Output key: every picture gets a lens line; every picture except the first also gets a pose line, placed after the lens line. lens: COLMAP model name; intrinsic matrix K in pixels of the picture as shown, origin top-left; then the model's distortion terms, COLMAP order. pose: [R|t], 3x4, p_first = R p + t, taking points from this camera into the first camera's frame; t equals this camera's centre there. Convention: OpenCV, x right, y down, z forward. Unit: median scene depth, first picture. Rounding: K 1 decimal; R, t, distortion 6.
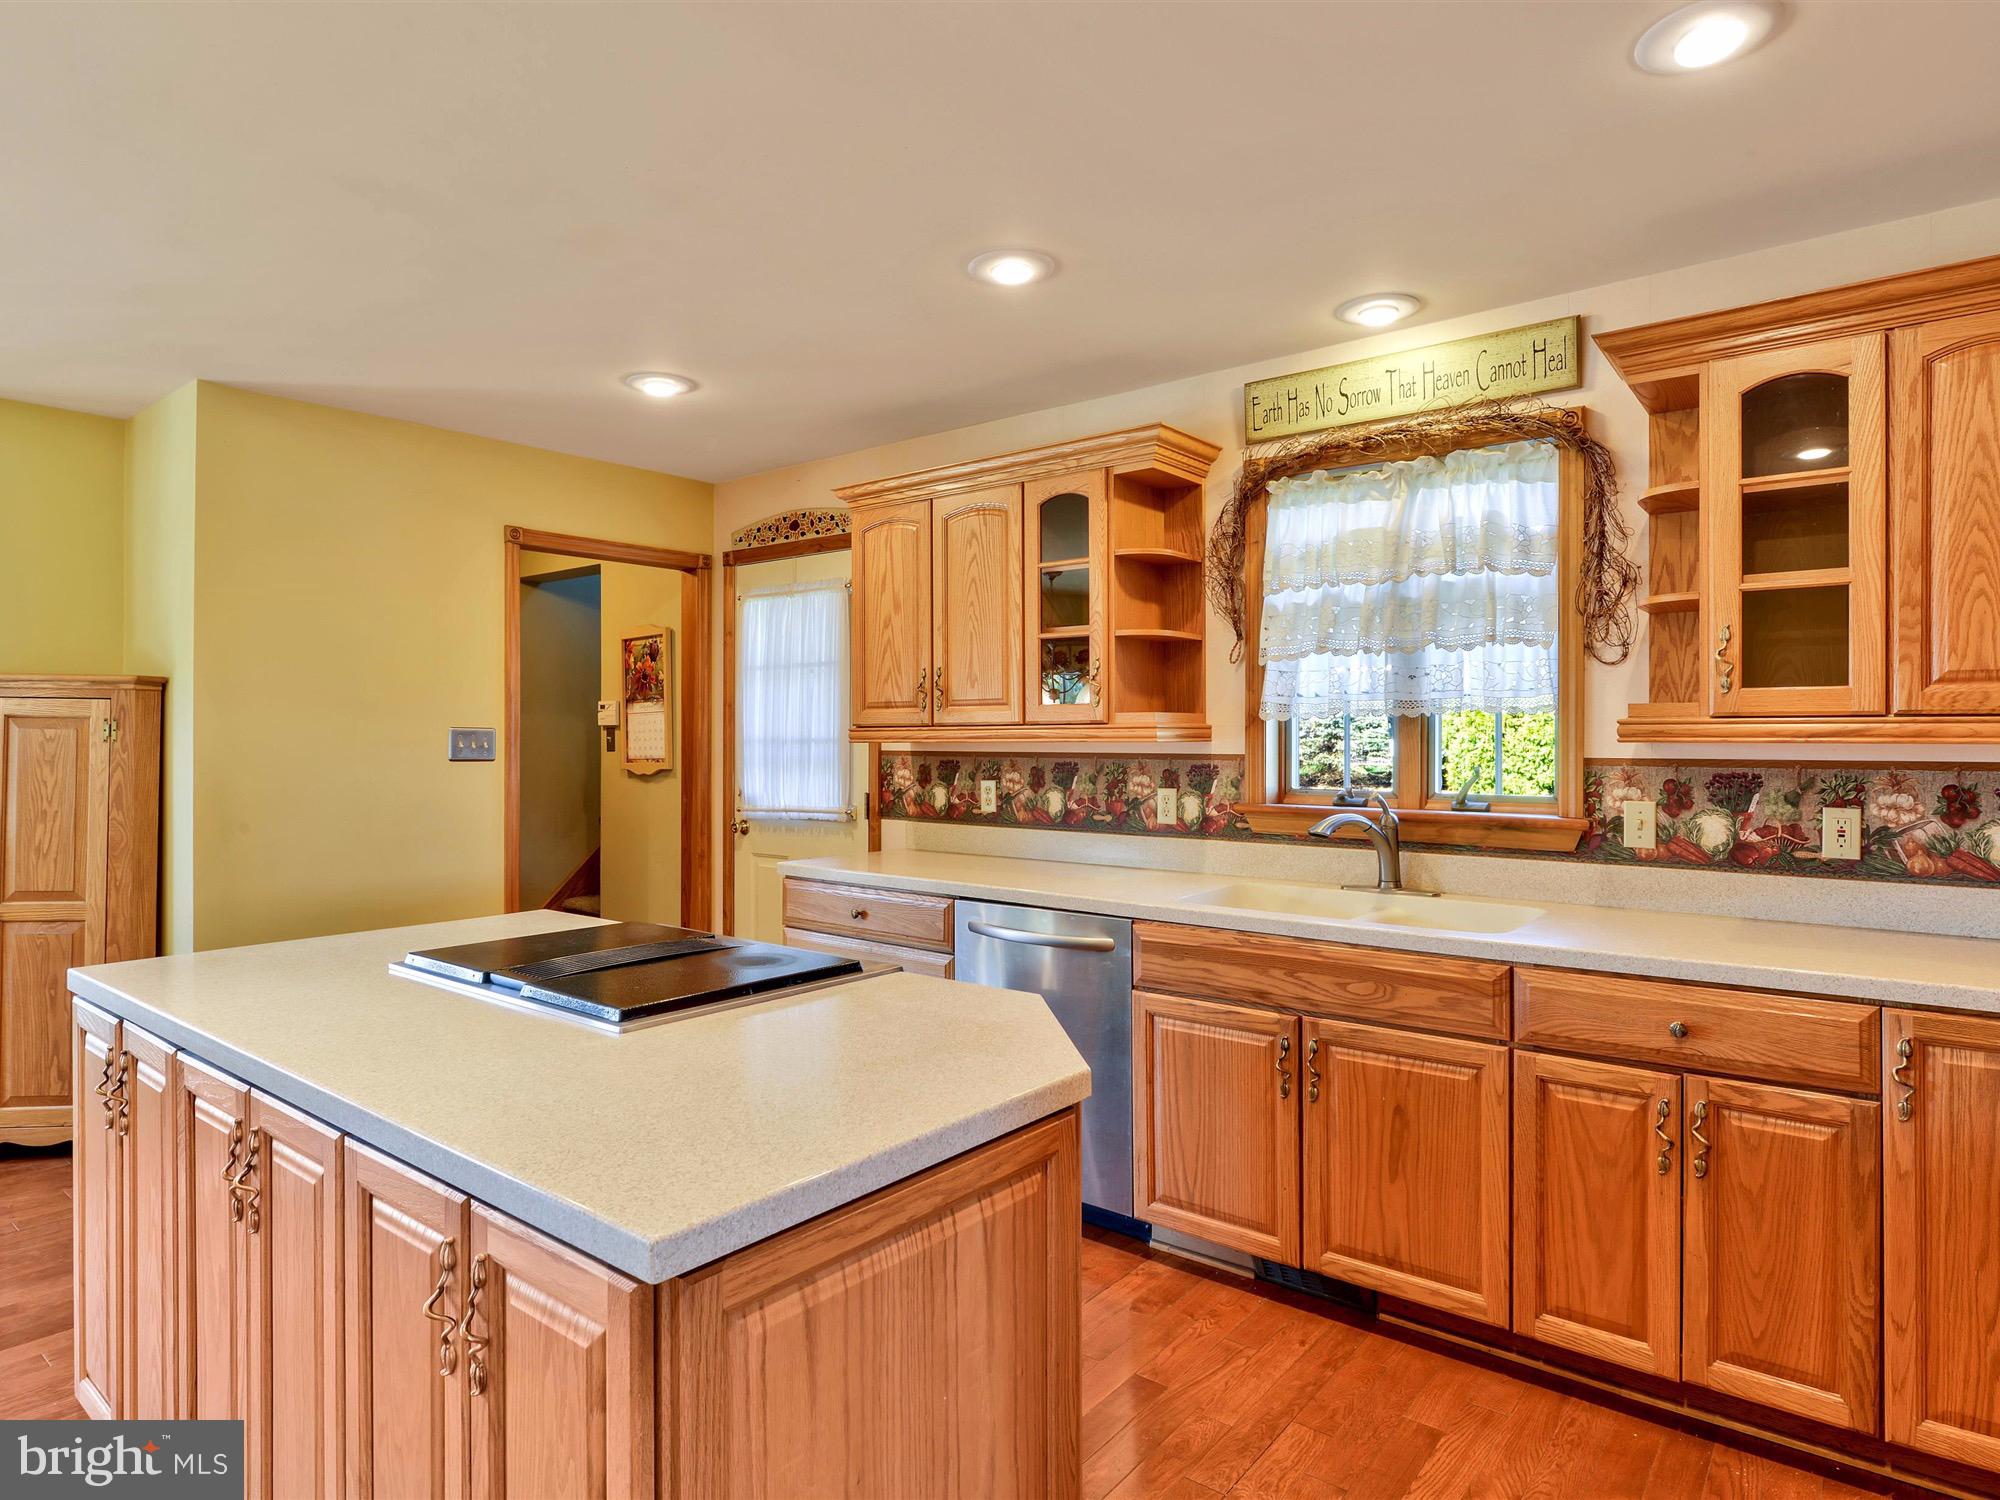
lens RADIAL K [[1131.9, 0, 999.4], [0, 1131.9, 750.8], [0, 0, 1]] dist [-0.017708, -0.001251]
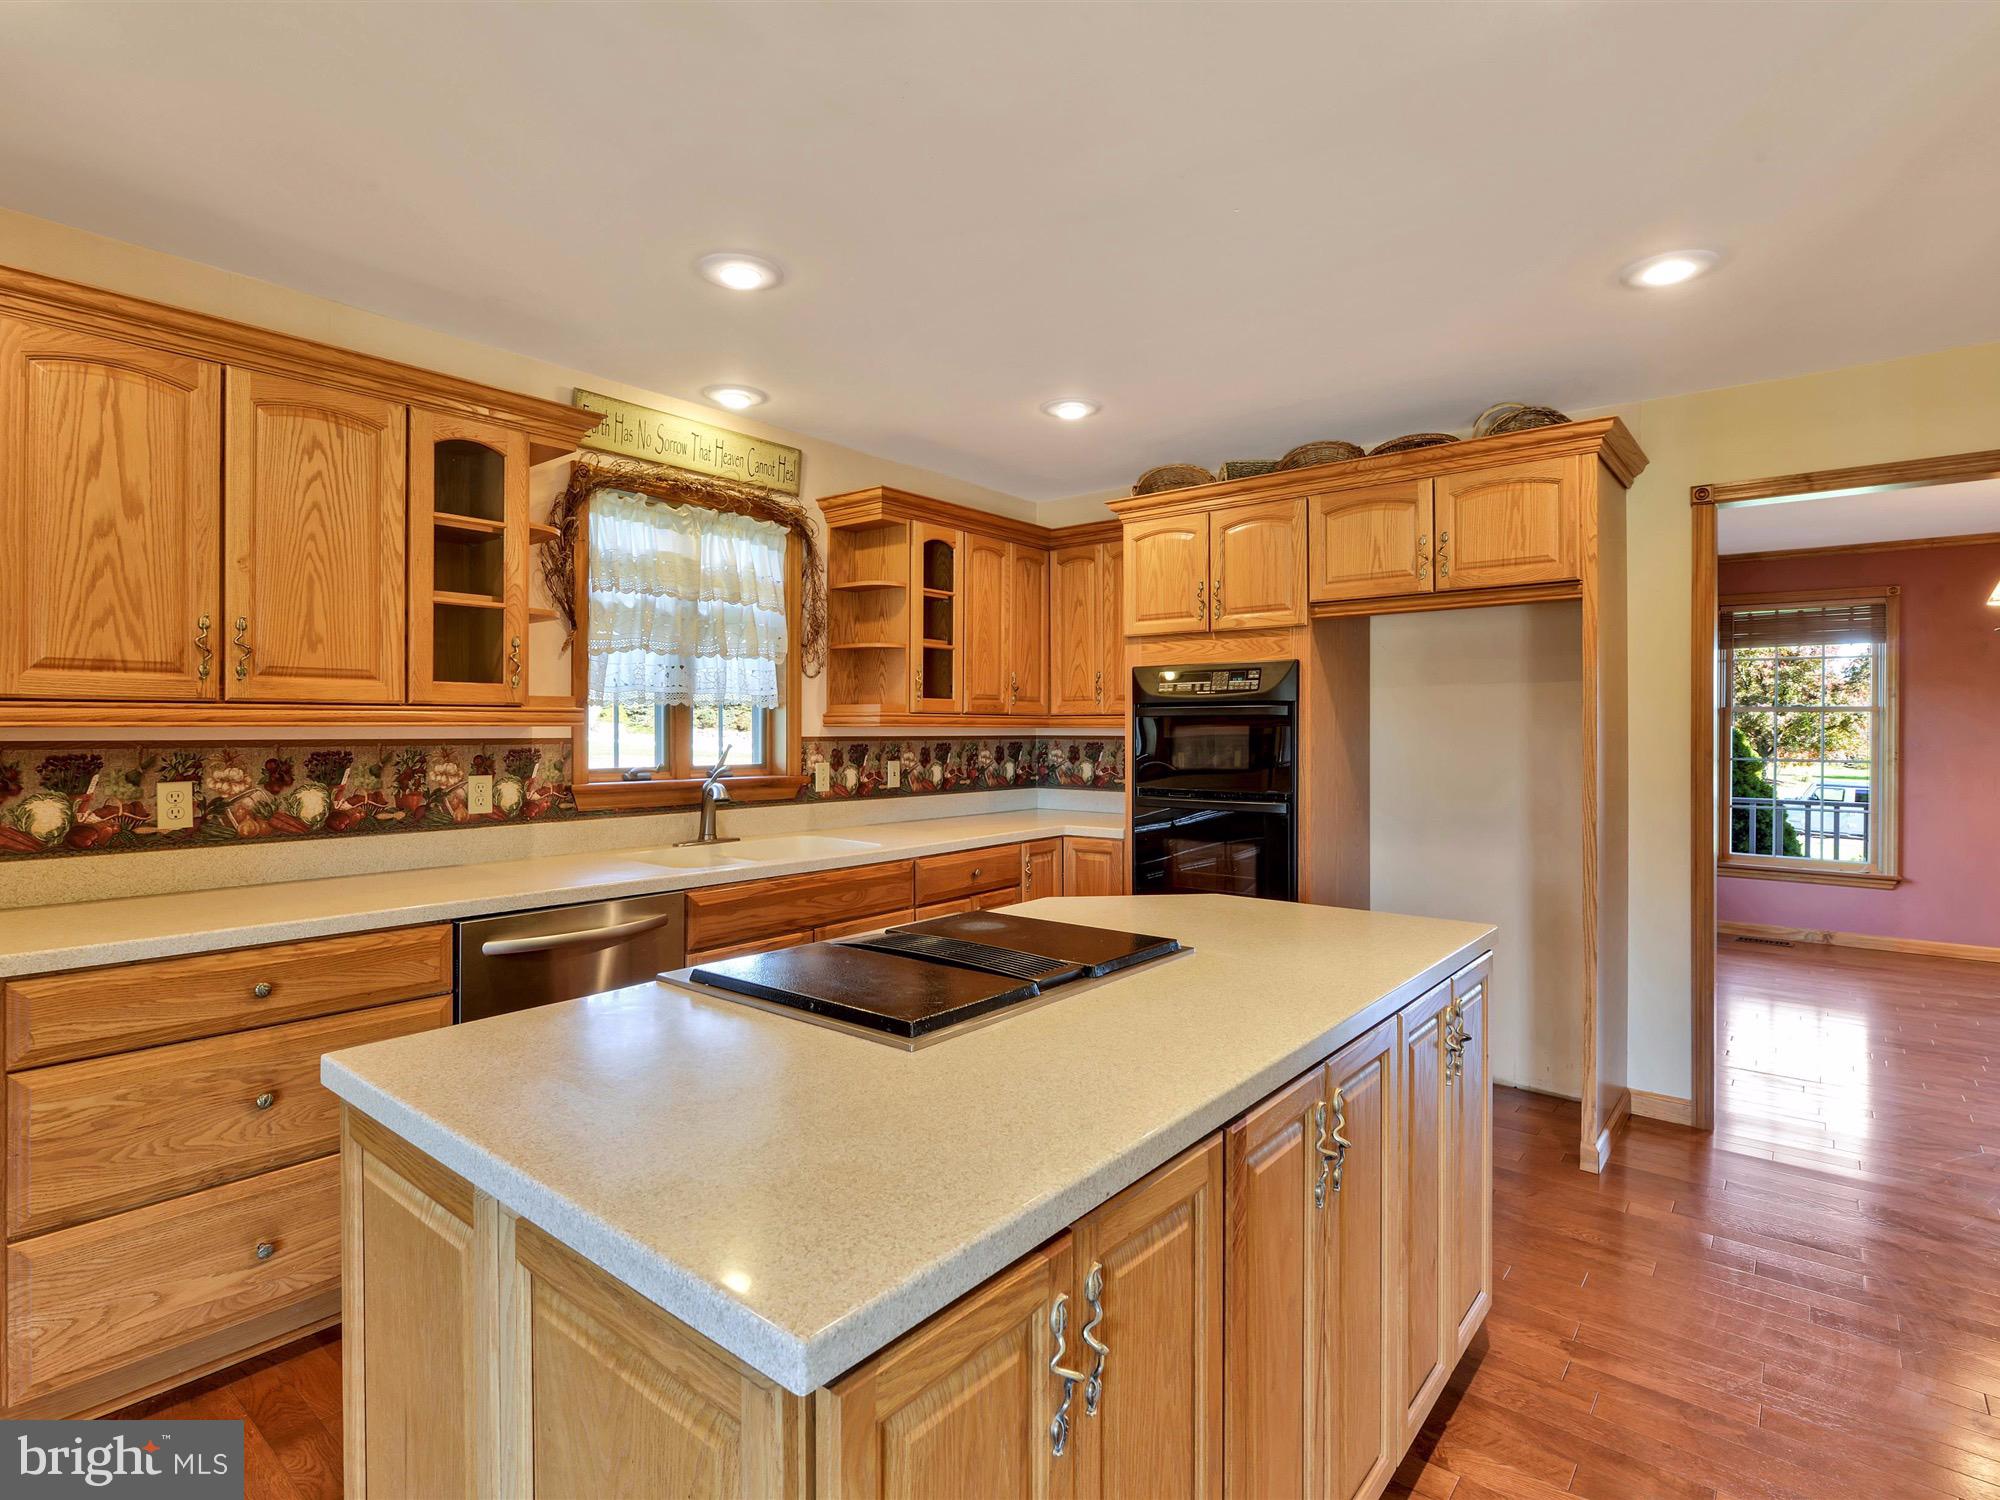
lens RADIAL K [[1043.9, 0, 999.9], [0, 1043.9, 739.1], [0, 0, 1]] dist [-0.029887, -0.000409]
pose [[-0.015264, -0.013315, 0.999795, -0.716808], [0.004424, 0.999901, 0.013384, -0.006630], [-0.999874, 0.004628, -0.015203, 0.581810]]
